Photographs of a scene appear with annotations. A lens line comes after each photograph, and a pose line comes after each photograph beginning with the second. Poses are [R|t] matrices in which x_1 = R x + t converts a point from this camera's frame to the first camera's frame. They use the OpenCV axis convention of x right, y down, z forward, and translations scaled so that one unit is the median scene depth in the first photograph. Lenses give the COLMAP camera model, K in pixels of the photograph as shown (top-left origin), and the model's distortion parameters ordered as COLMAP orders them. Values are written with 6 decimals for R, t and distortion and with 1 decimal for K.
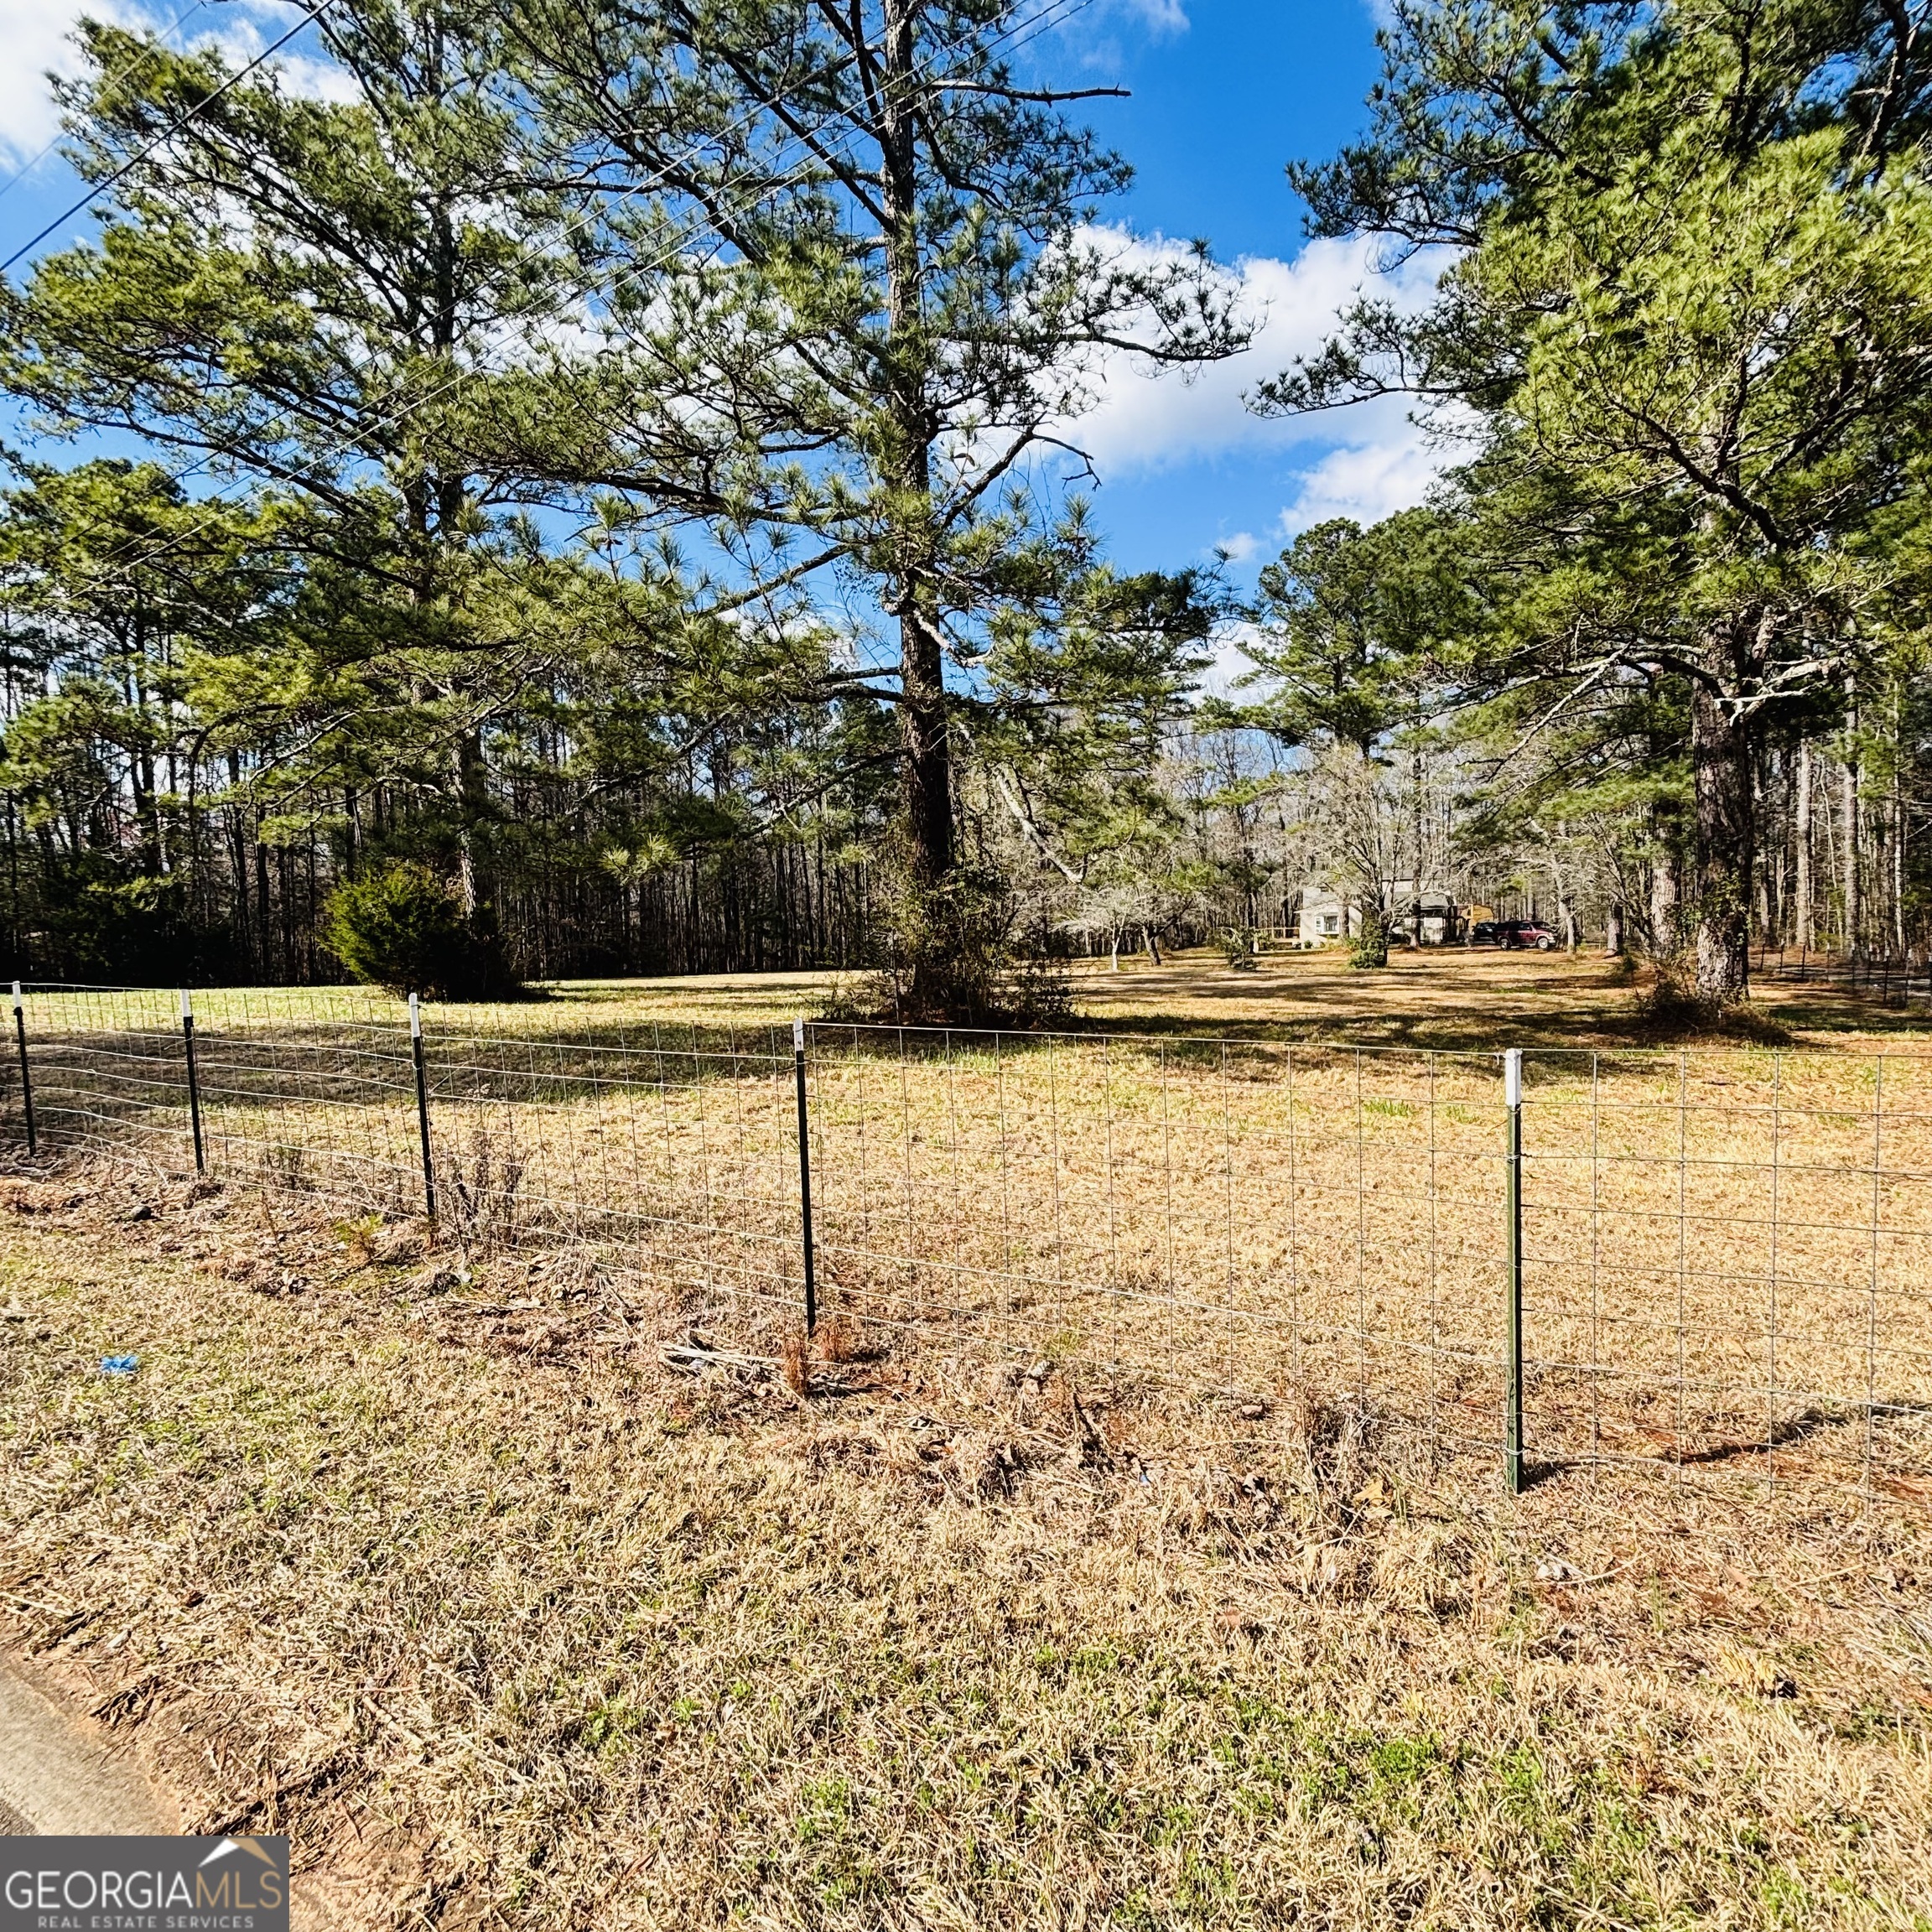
lens RADIAL K [[1031.3, 0, 966.0], [0, 1031.3, 966.0], [0, 0, 1]] dist [0.002092, 0.000005]
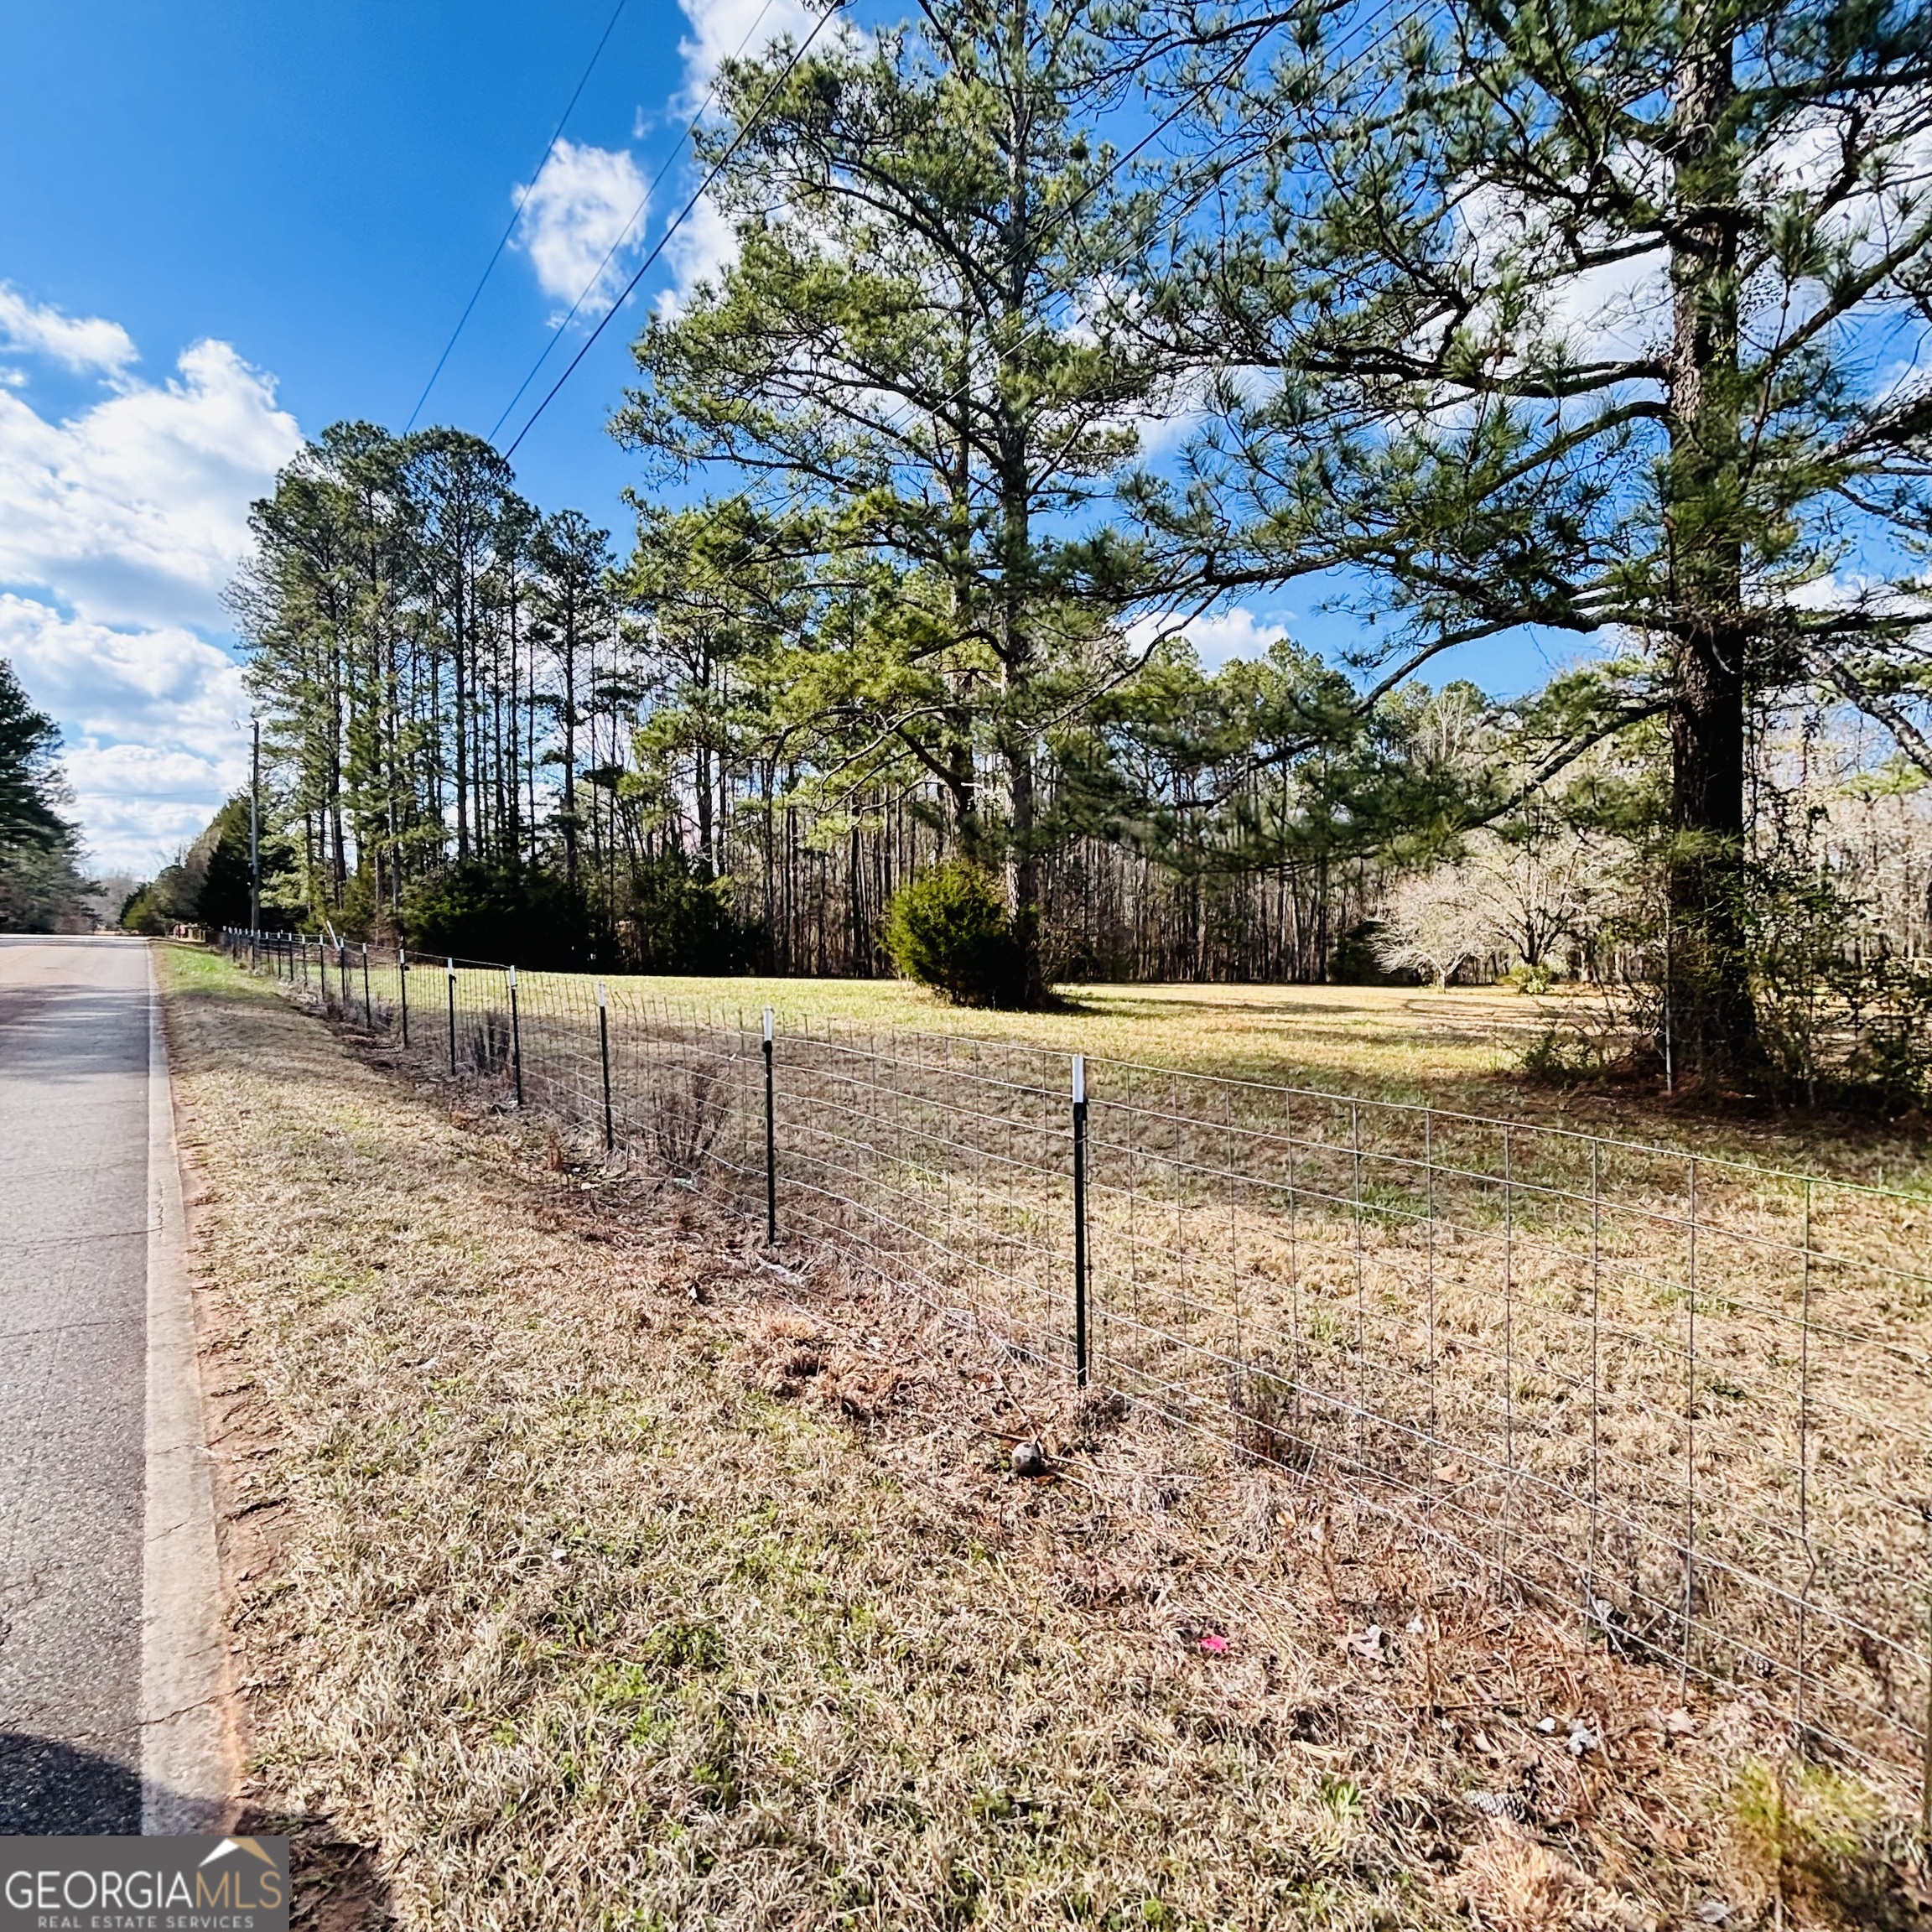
lens RADIAL K [[1031.3, 0, 966.0], [0, 1031.3, 966.0], [0, 0, 1]] dist [0.002092, 0.000005]
pose [[0.921788, 0.044659, -0.385114, -0.231022], [-0.047579, 0.998866, 0.001949, -0.008764], [0.384764, 0.016527, 0.922867, 0.170907]]
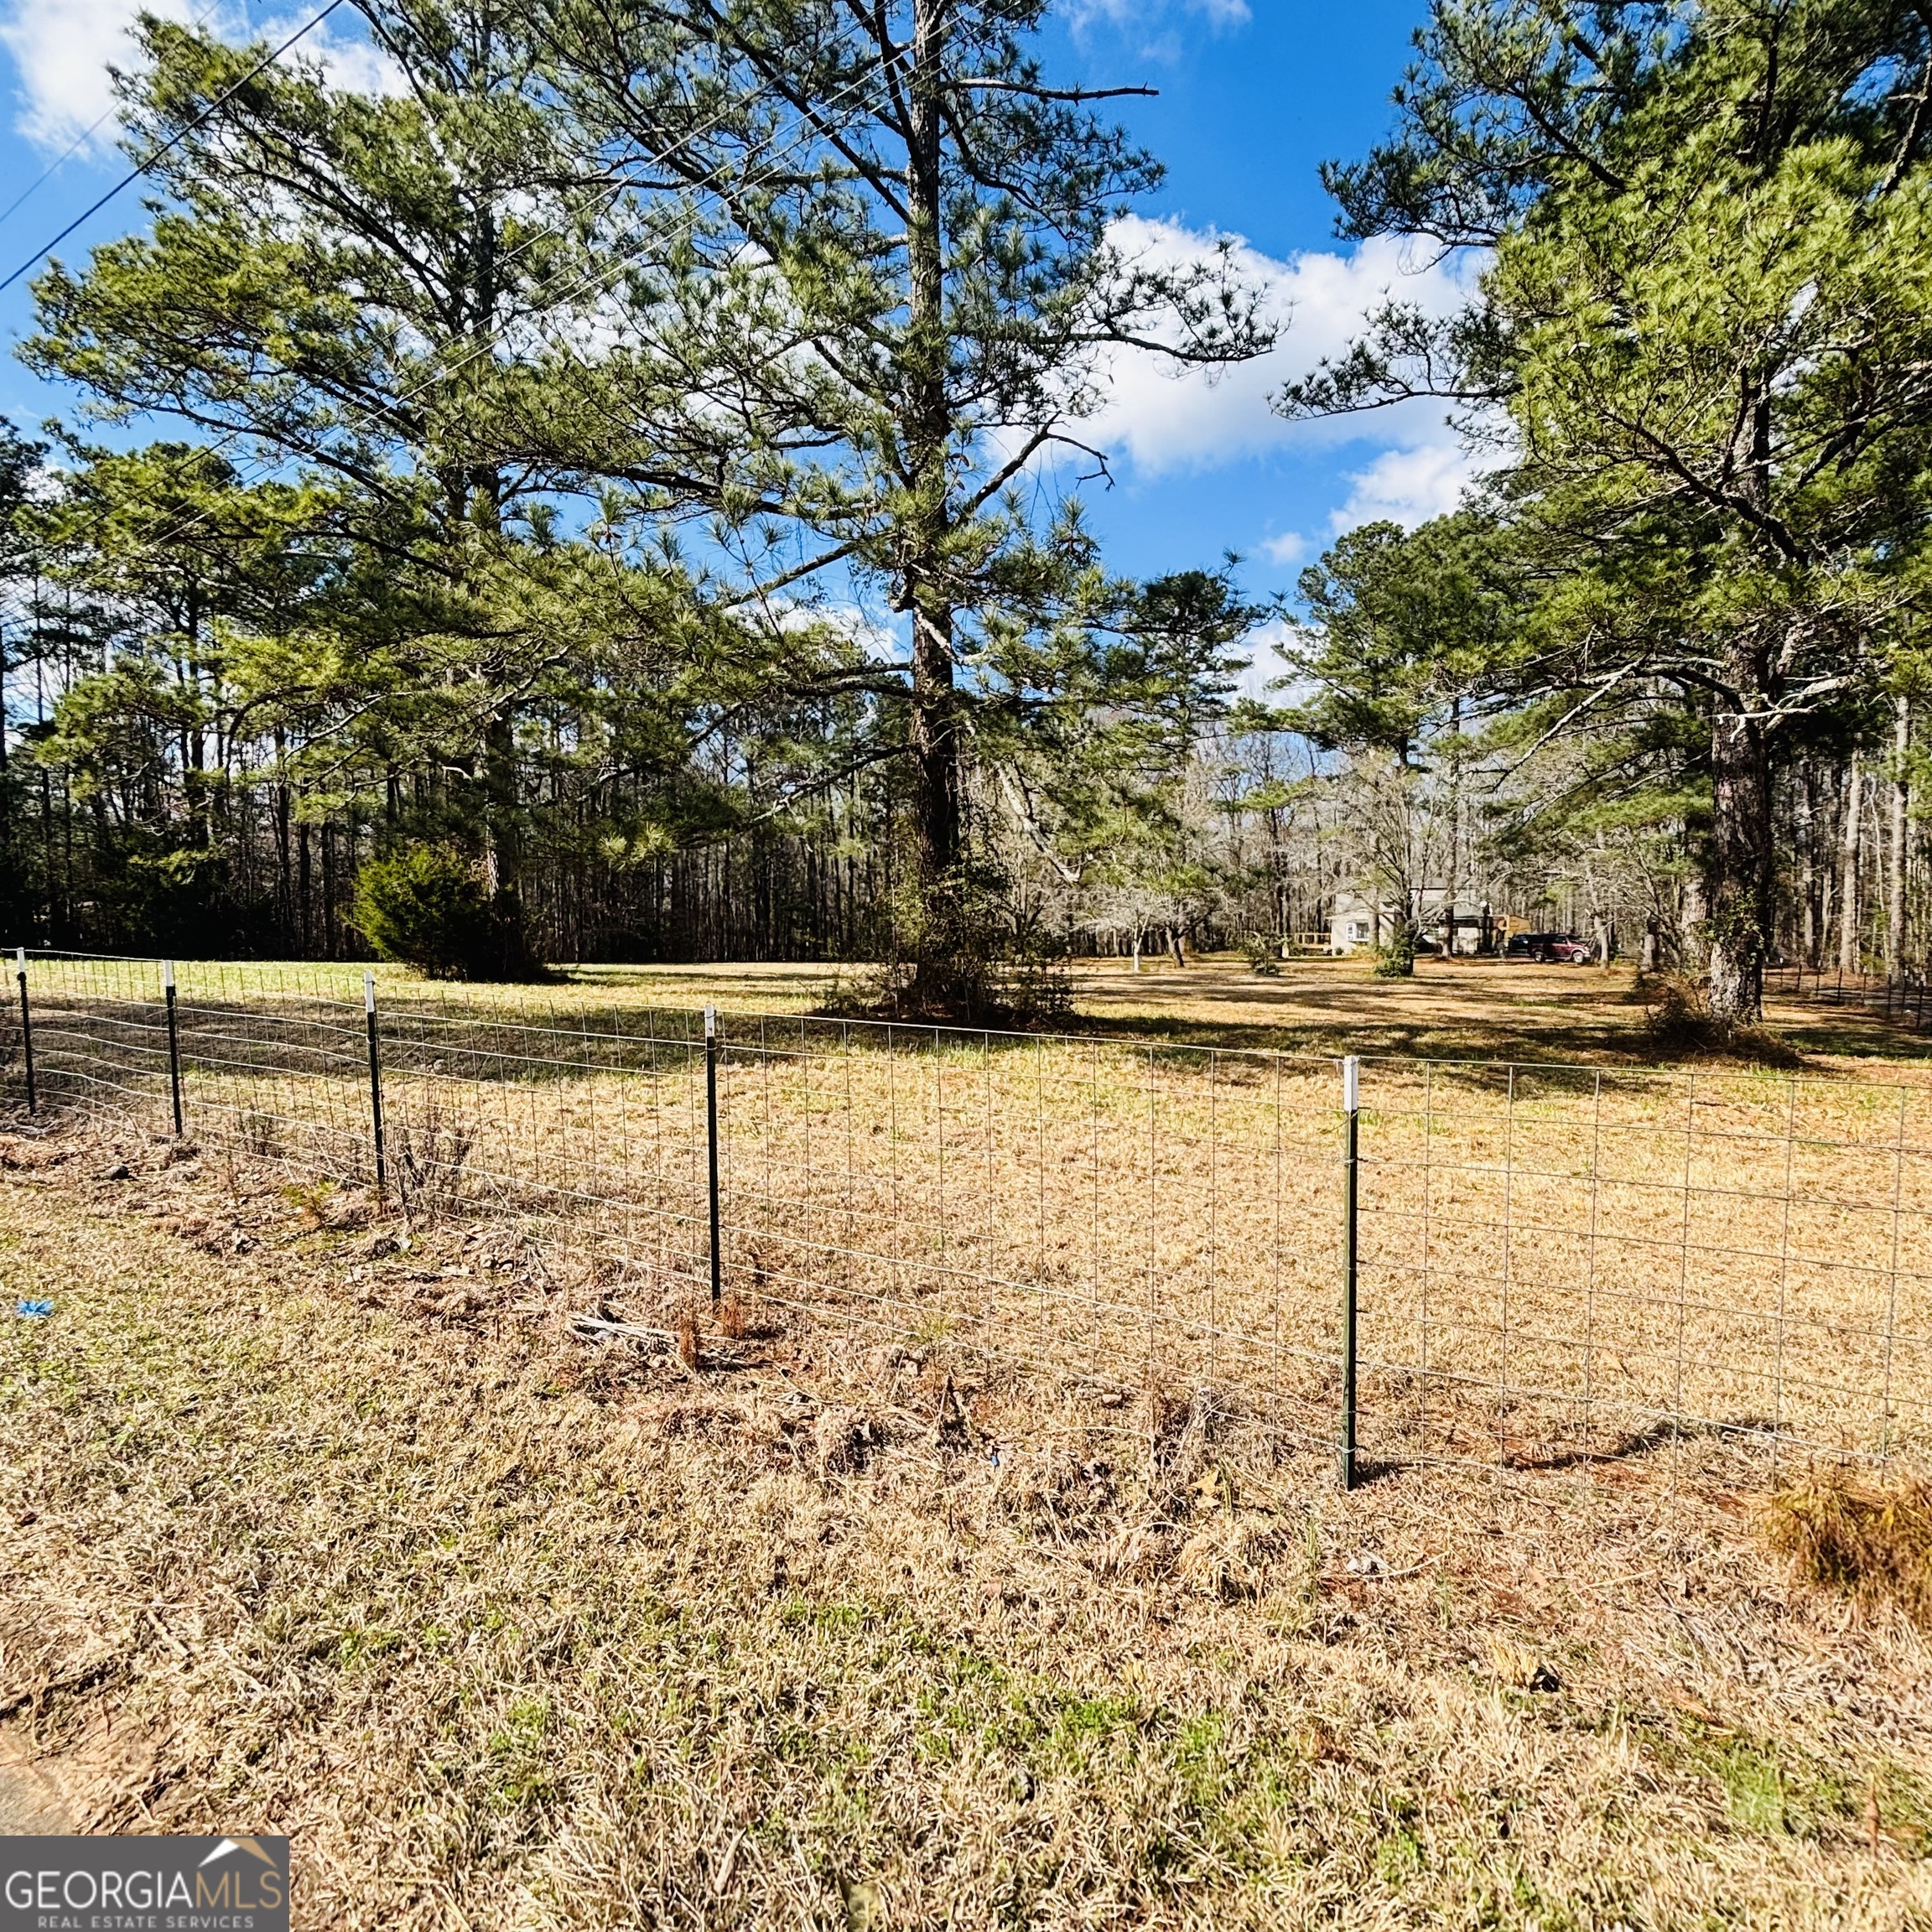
lens RADIAL K [[1030.4, 0, 966.4], [0, 1030.4, 967.2], [0, 0, 1]] dist [0.002439, -0.000446]
pose [[0.999033, 0.031143, -0.031042, 0.031185], [-0.030978, 0.999503, 0.005775, -0.000391], [0.031207, -0.004808, 0.999501, -0.006215]]
